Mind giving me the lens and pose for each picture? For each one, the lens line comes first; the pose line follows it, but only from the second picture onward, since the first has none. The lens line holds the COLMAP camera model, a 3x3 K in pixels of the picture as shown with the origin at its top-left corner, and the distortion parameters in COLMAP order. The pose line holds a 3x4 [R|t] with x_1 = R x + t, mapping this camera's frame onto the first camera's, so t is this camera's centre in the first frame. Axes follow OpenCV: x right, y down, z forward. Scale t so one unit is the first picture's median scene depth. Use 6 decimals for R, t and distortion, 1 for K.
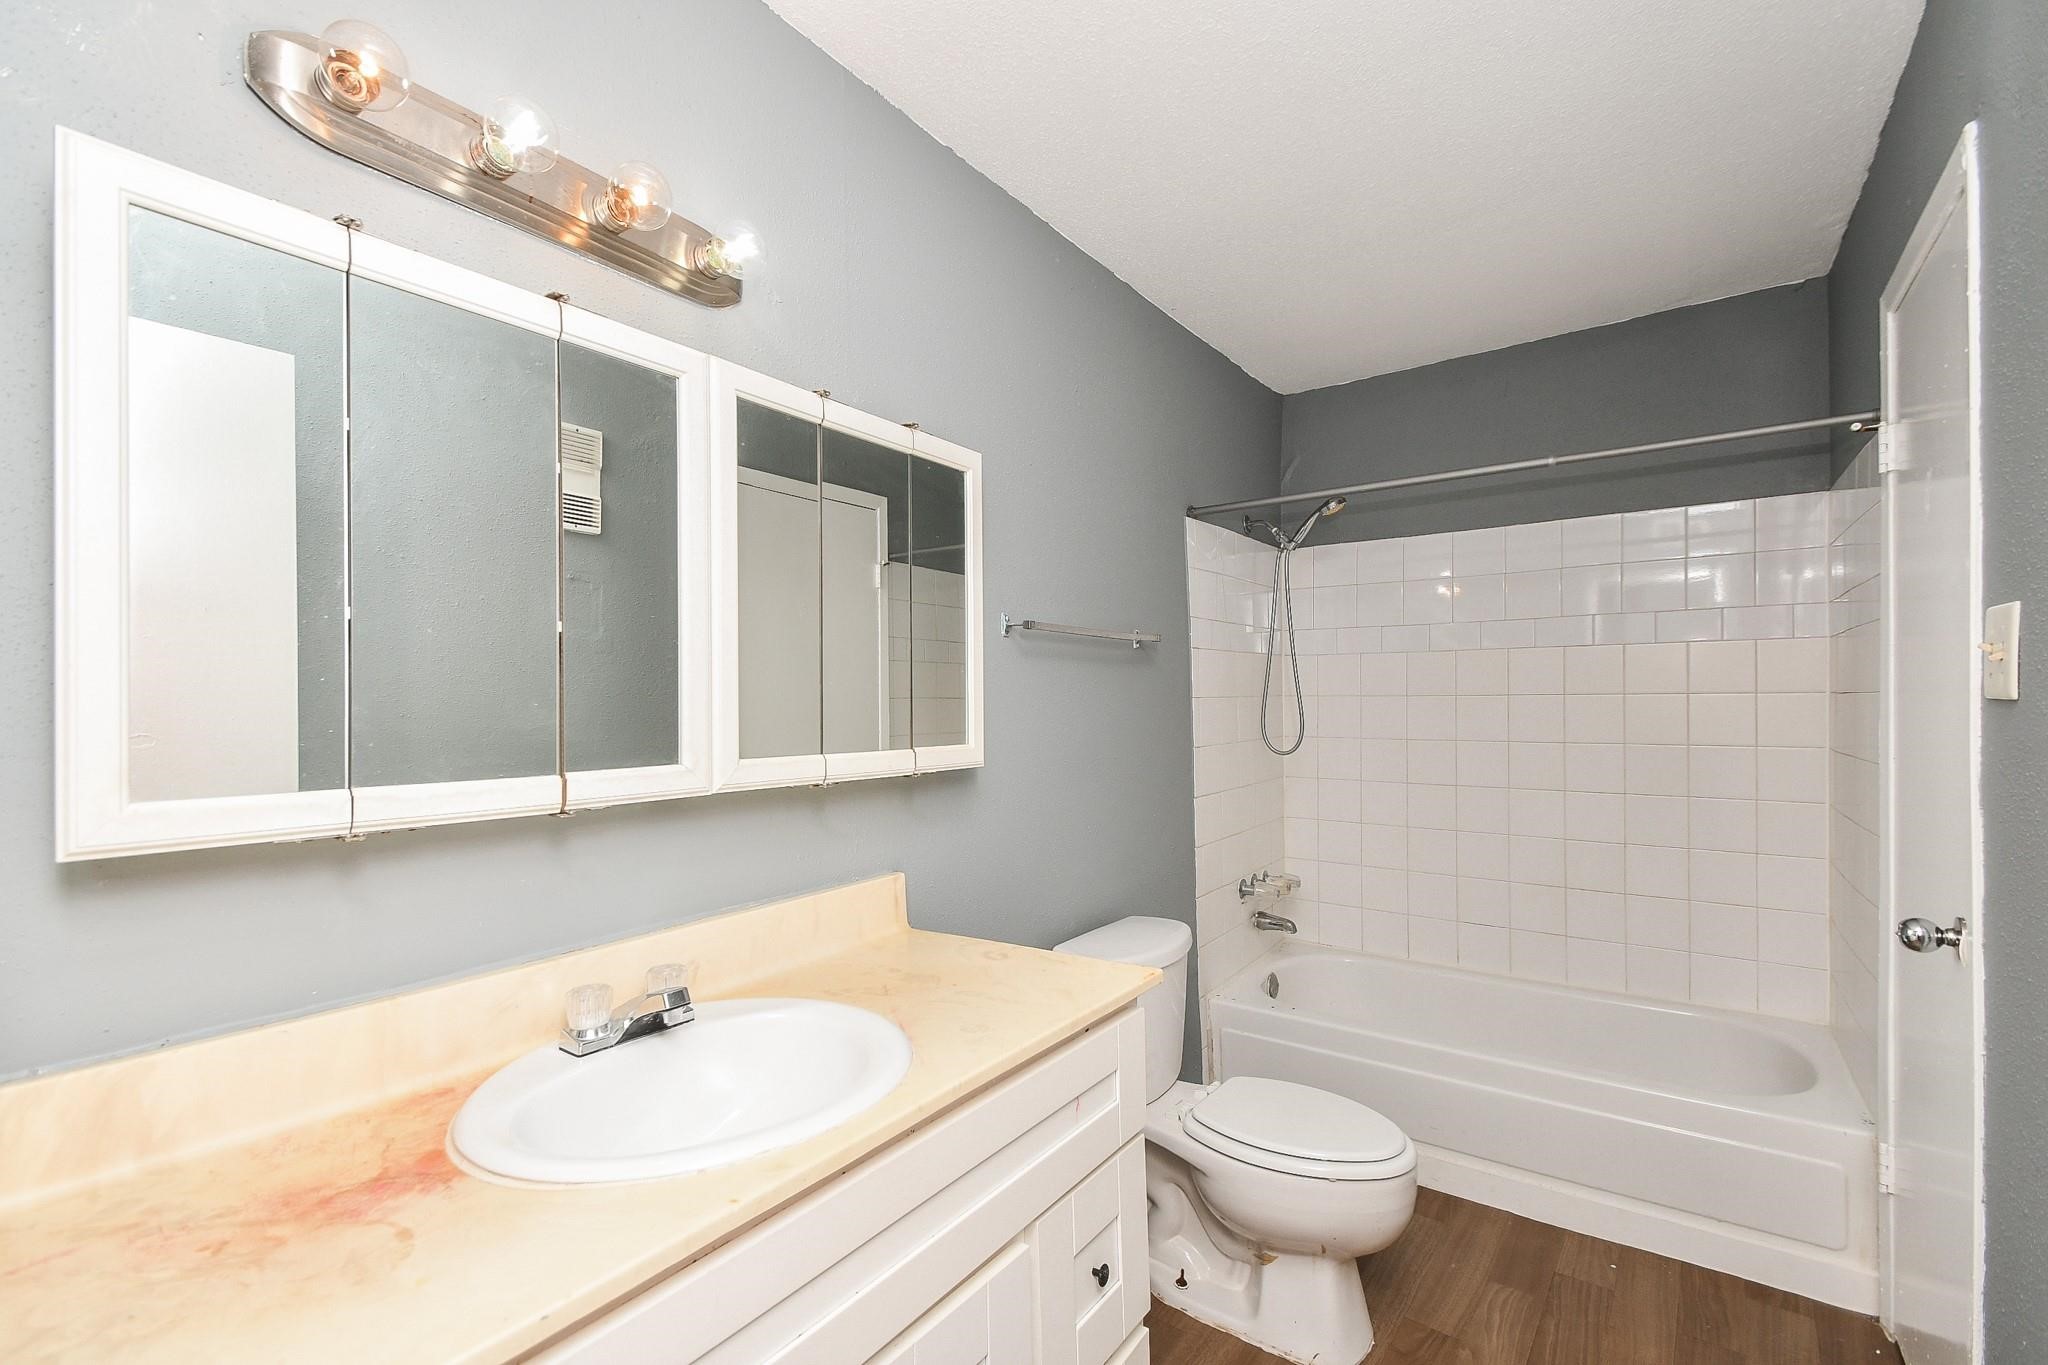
lens RADIAL K [[895.6, 0, 995.4], [0, 895.6, 695.0], [0, 0, 1]] dist [0.016232, -0.013658]
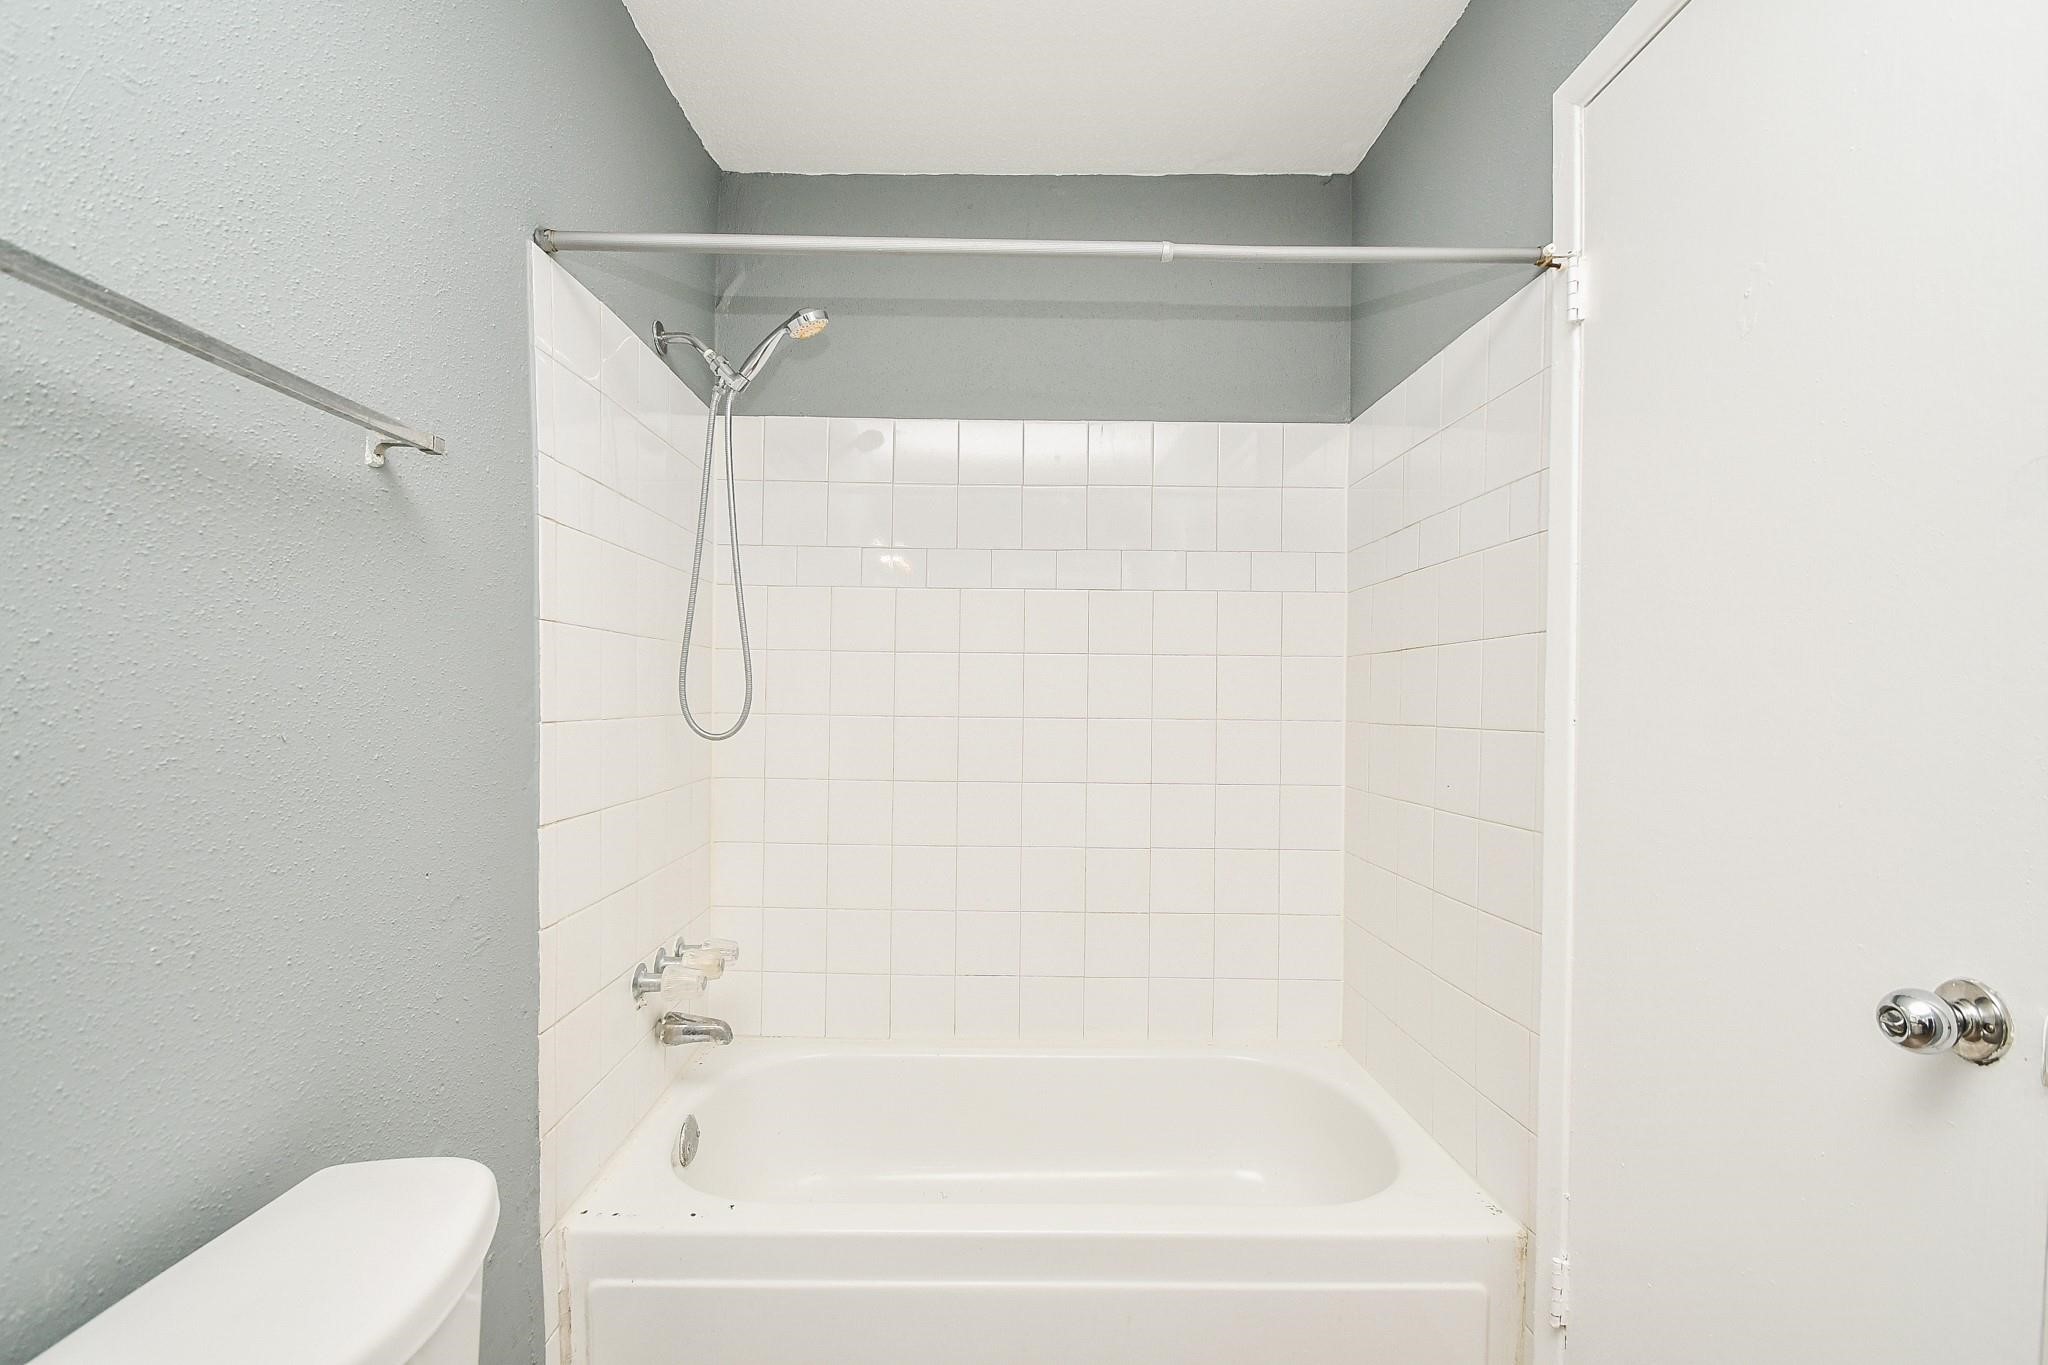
lens RADIAL K [[910.9, 0, 995.6], [0, 910.9, 694.4], [0, 0, 1]] dist [0.016946, -0.014931]
pose [[0.806694, 0.018201, 0.590690, 0.127333], [-0.016641, 0.999829, -0.008080, 0.043005], [-0.590736, -0.003312, 0.806858, 0.454350]]
